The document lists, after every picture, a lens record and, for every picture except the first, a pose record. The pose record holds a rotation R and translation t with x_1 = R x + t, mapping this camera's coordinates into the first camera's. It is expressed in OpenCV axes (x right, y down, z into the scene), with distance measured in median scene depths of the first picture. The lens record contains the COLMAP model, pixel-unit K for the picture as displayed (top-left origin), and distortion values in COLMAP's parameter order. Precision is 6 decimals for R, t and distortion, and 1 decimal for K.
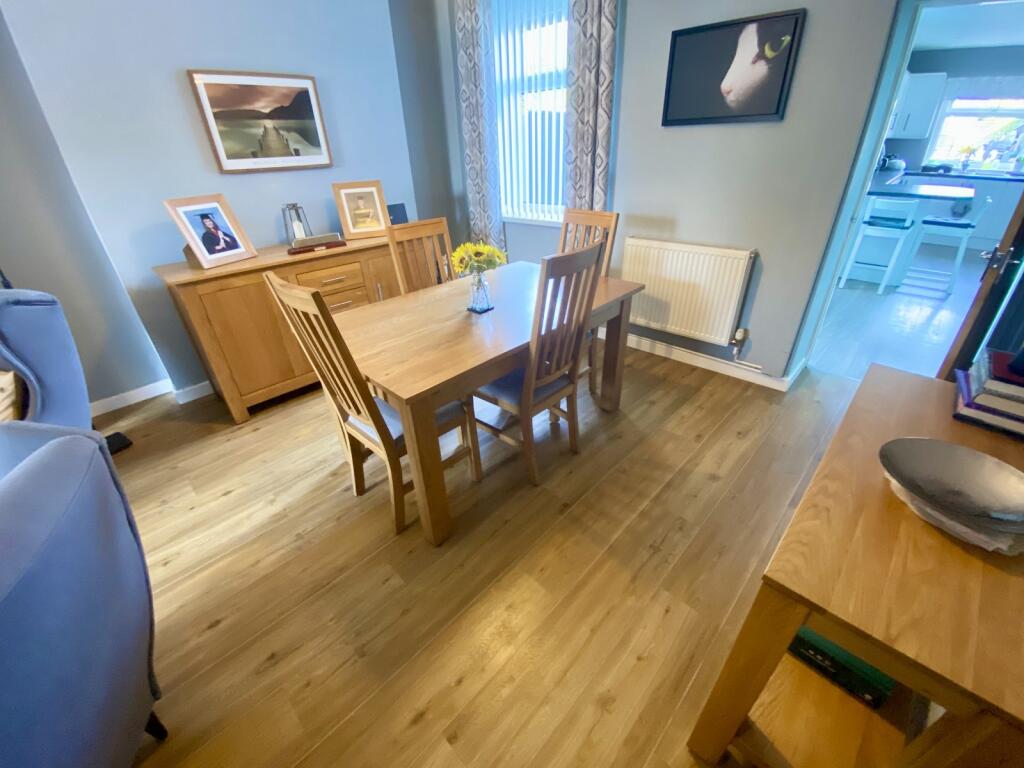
lens RADIAL K [[413.5, 0, 507.5], [0, 413.5, 379.5], [0, 0, 1]] dist [0.003689, -0.012050]
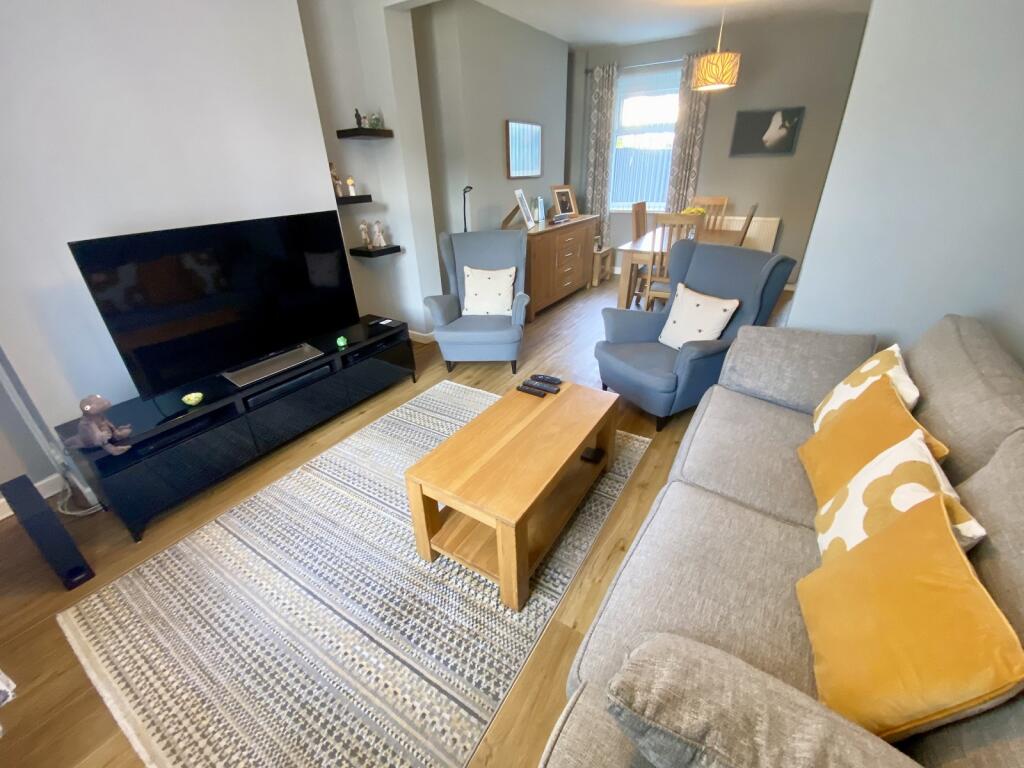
lens RADIAL K [[418.2, 0, 508.9], [0, 418.2, 373.7], [0, 0, 1]] dist [0.026068, -0.030279]
pose [[0.973908, -0.089073, 0.208730, -1.161347], [0.103450, 0.992884, -0.058984, 0.415077], [-0.201991, 0.079038, 0.976193, -0.645867]]
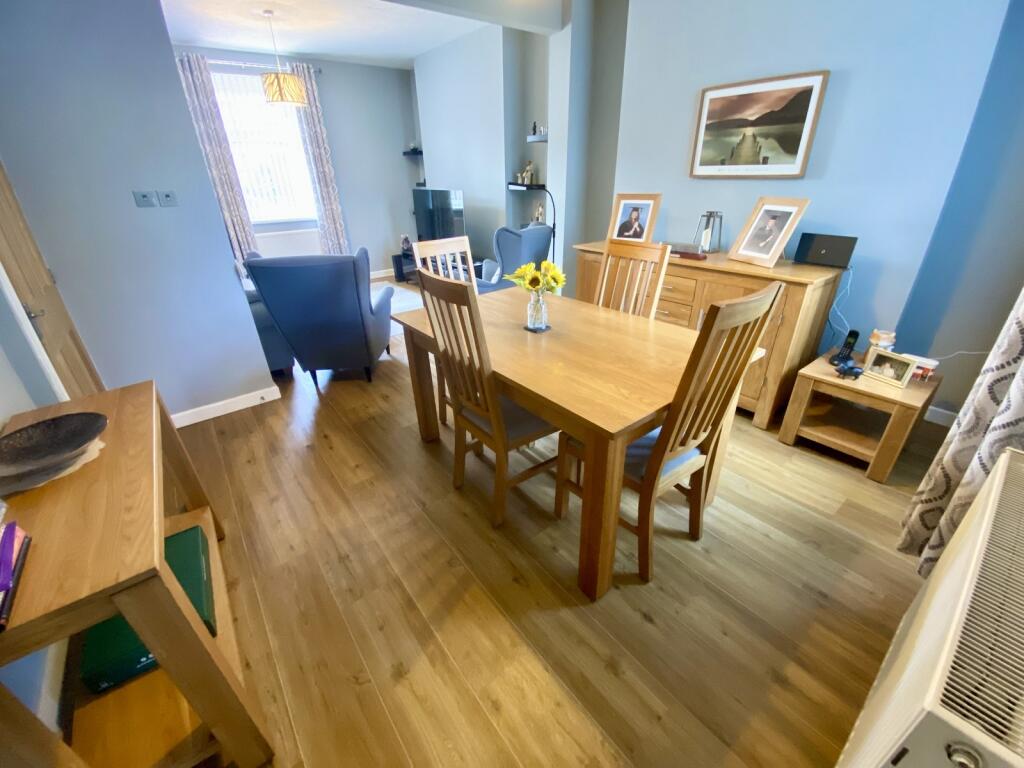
lens RADIAL K [[413.5, 0, 507.5], [0, 413.5, 379.5], [0, 0, 1]] dist [0.003689, -0.012050]
pose [[-0.119769, 0.479181, -0.869506, 0.657690], [-0.465853, 0.746282, 0.475441, -0.400544], [0.876719, 0.462006, 0.133846, 0.675095]]
